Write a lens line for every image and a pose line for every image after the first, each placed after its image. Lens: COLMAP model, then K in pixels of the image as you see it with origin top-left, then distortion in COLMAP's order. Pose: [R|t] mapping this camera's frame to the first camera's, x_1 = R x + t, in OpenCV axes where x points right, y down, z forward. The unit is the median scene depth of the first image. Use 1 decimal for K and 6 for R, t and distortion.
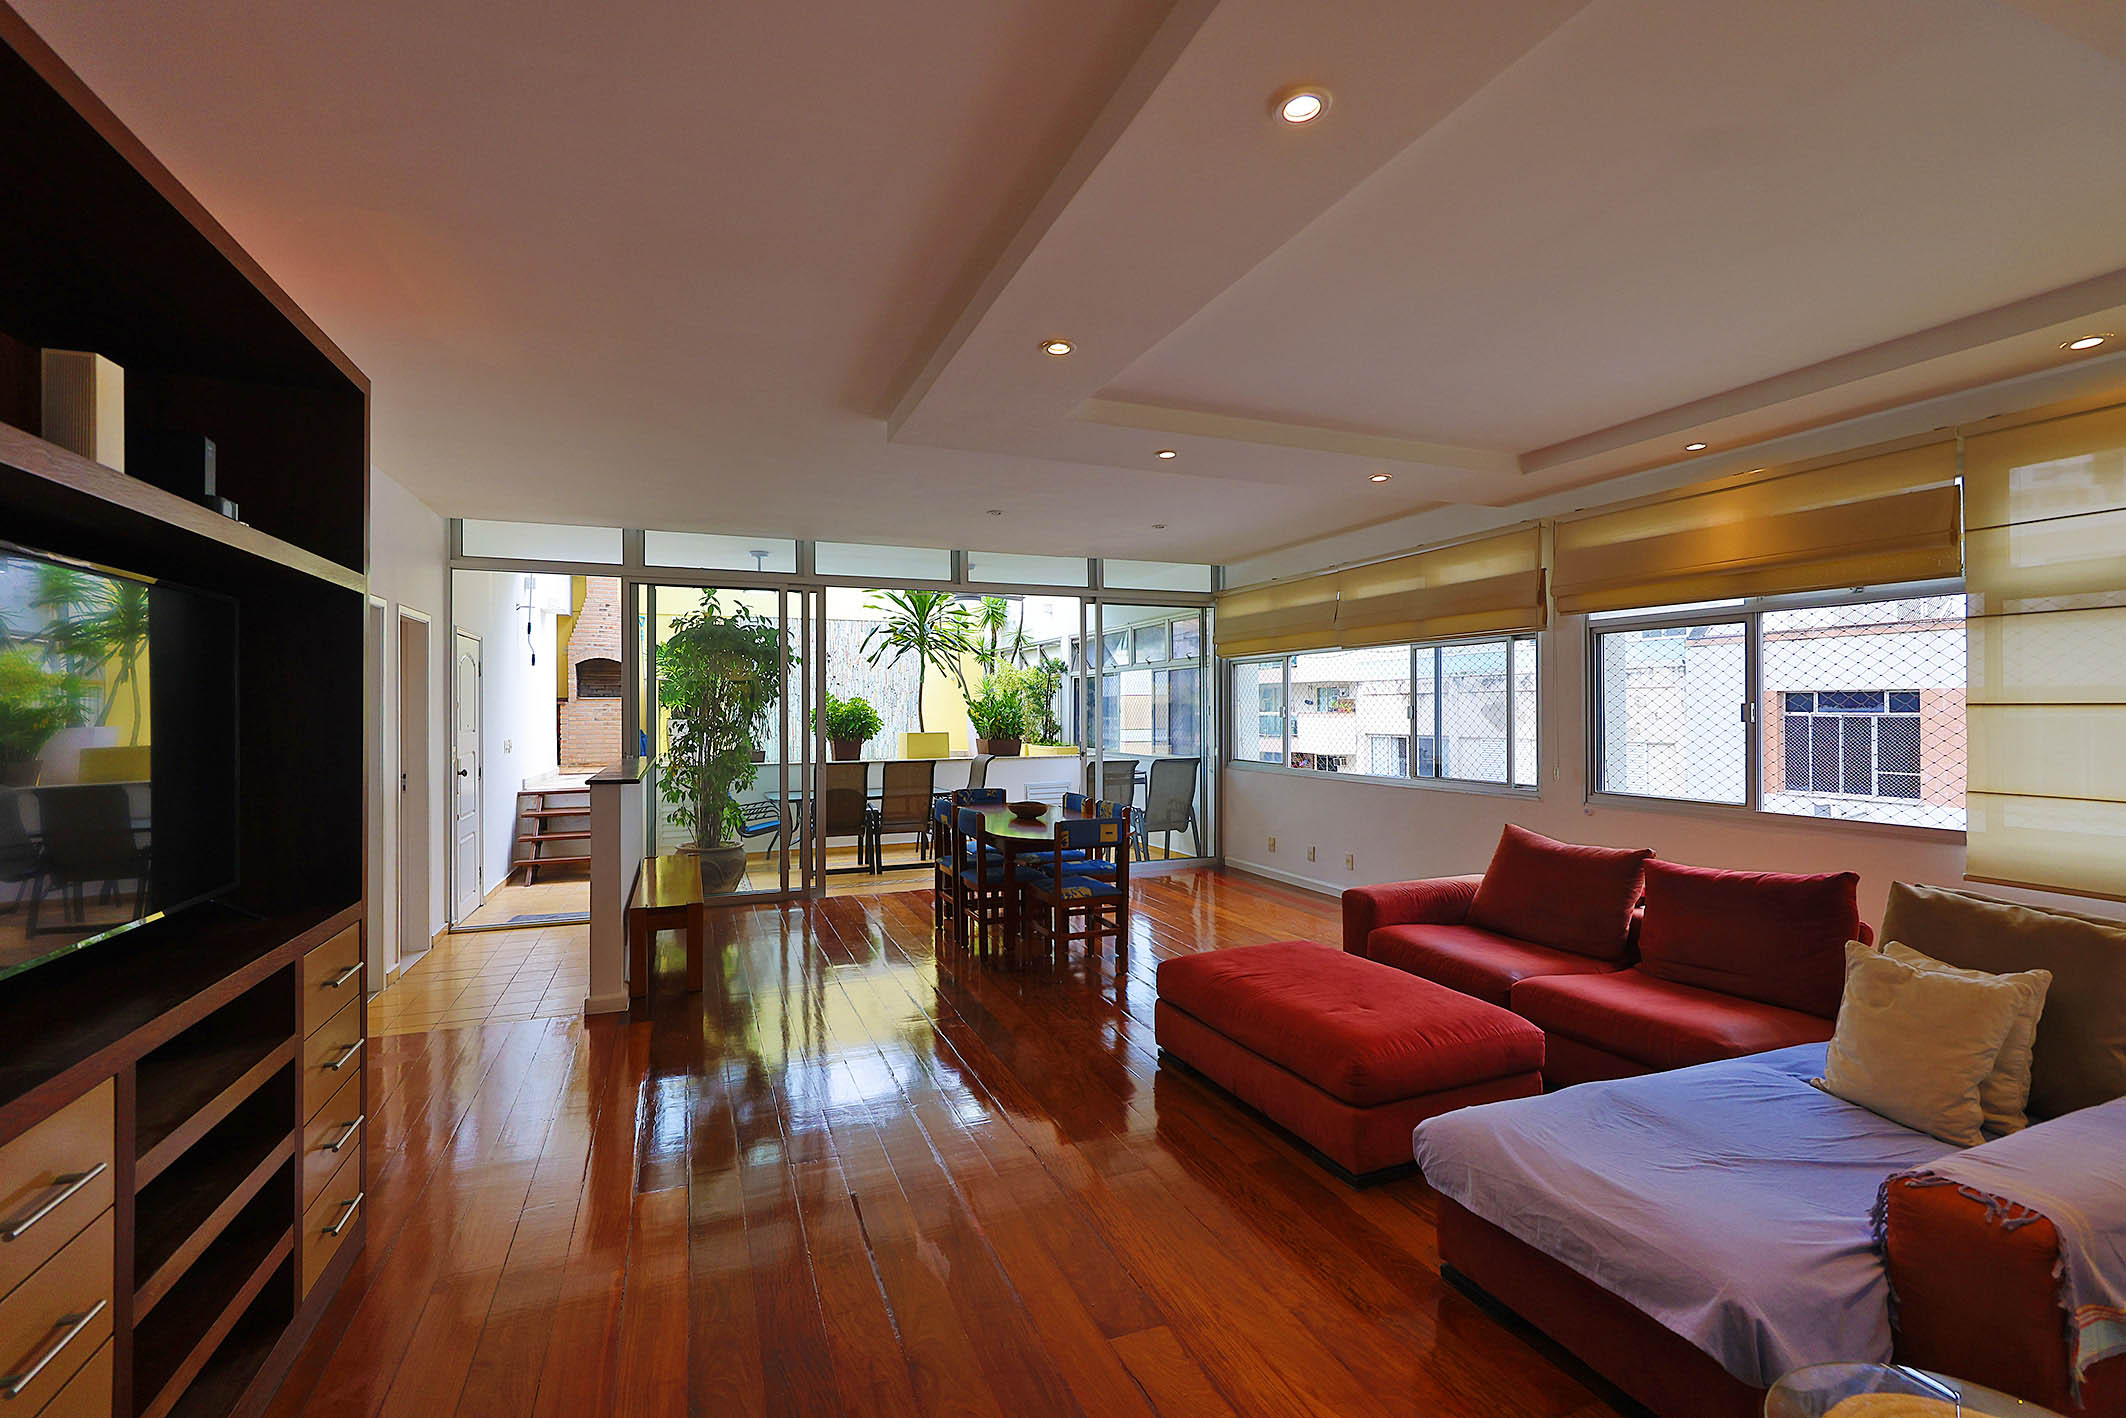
lens RADIAL K [[896.3, 0, 1056.6], [0, 896.3, 690.6], [0, 0, 1]] dist [-0.001660, 0.000521]
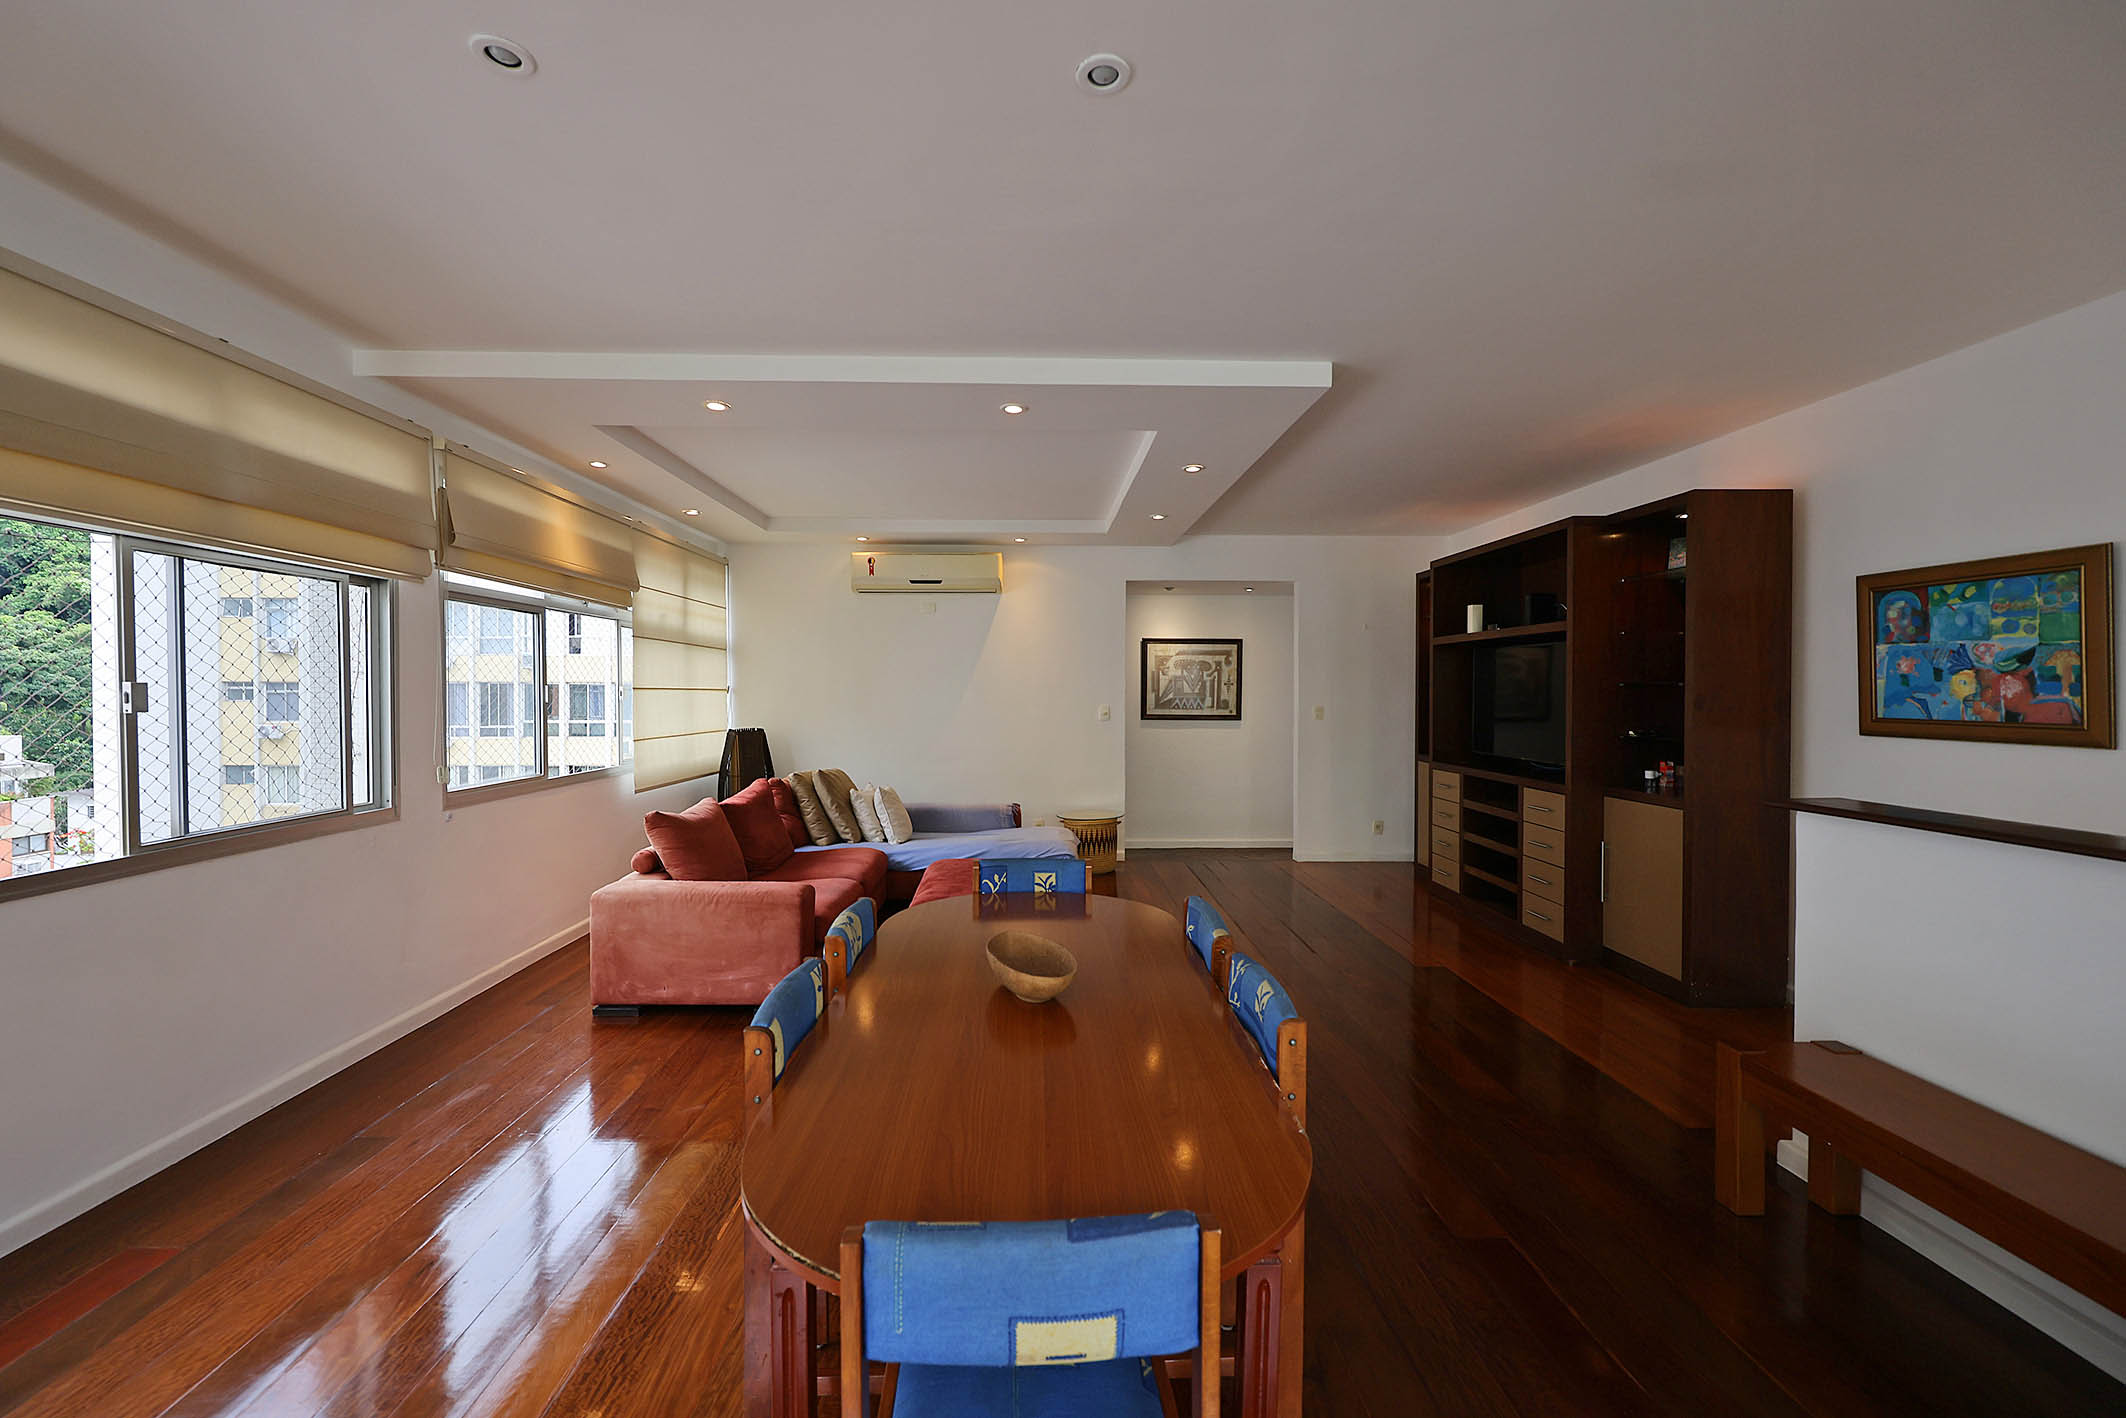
lens RADIAL K [[851.7, 0, 1055.5], [0, 851.7, 700.5], [0, 0, 1]] dist [-0.000119, 0.000200]
pose [[-0.937040, -0.004161, 0.349197, -0.133401], [-0.006965, 0.999953, -0.006775, 0.021896], [-0.349153, -0.008781, -0.937025, 1.109839]]
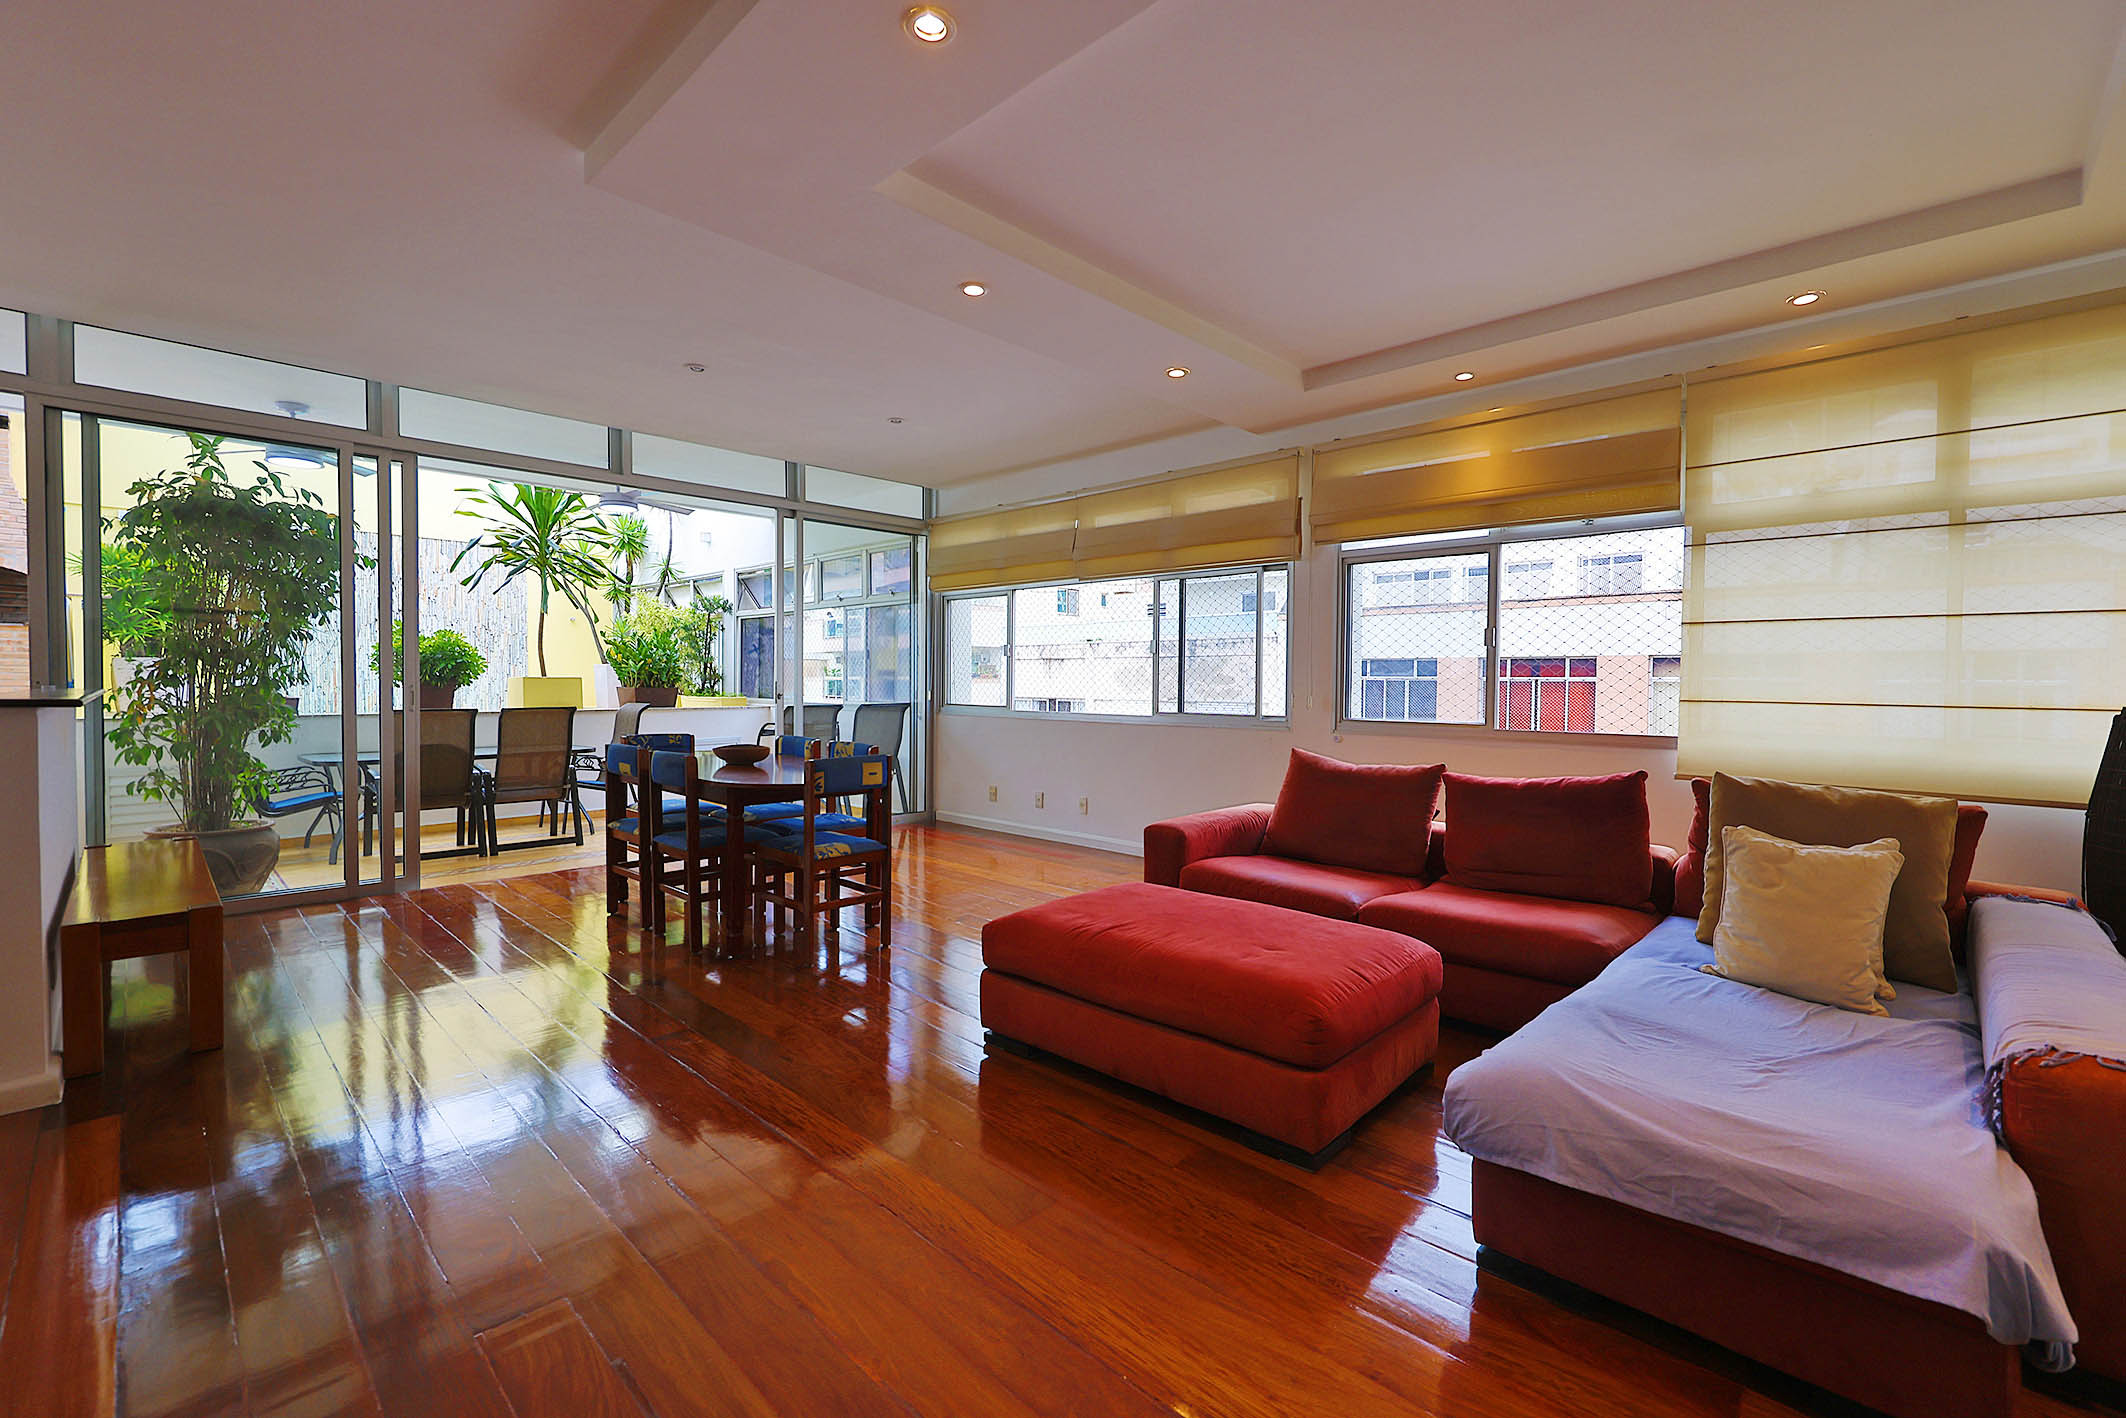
lens RADIAL K [[896.3, 0, 1056.6], [0, 896.3, 690.6], [0, 0, 1]] dist [-0.001660, 0.000521]
pose [[0.916614, 0.004219, 0.399751, -0.077533], [-0.017634, 0.999398, 0.029885, 0.040585], [-0.399385, -0.034442, 0.916136, 0.142674]]
